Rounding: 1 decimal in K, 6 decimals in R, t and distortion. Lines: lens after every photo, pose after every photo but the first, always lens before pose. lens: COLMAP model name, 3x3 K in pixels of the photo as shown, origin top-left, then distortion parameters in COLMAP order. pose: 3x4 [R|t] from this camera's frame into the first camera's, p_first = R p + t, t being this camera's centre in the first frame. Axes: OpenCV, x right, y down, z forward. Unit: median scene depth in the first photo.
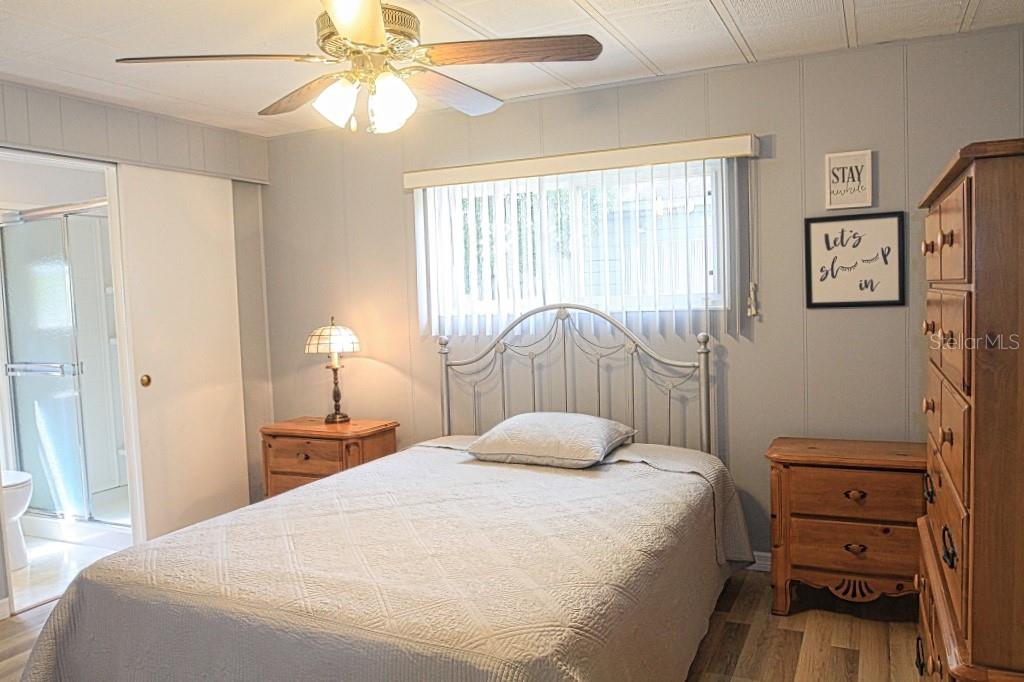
lens RADIAL K [[775.2, 0, 498.8], [0, 775.2, 343.5], [0, 0, 1]] dist [-0.044808, 0.006219]
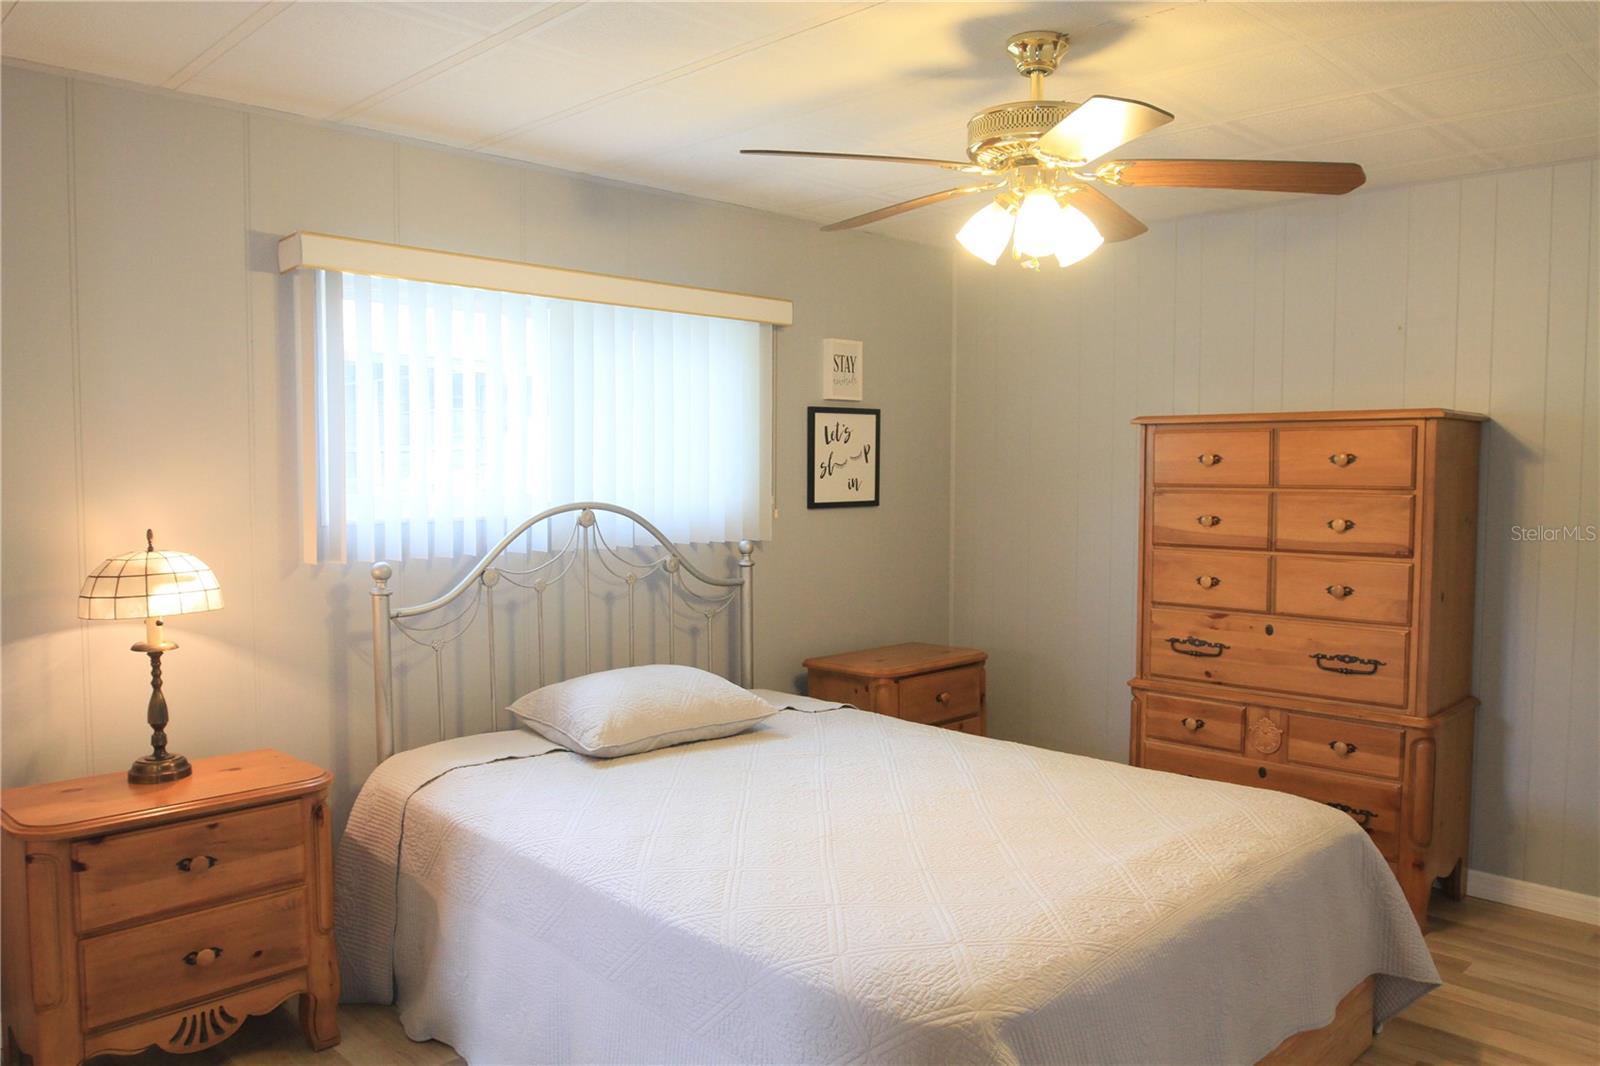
lens RADIAL K [[1211.2, 0, 779.4], [0, 1211.2, 536.9], [0, 0, 1]] dist [-0.044808, 0.006219]
pose [[0.326361, -0.015782, 0.945113, -0.884424], [0.052275, 0.998632, -0.001375, -0.013714], [-0.943798, 0.049854, 0.326740, 0.567805]]
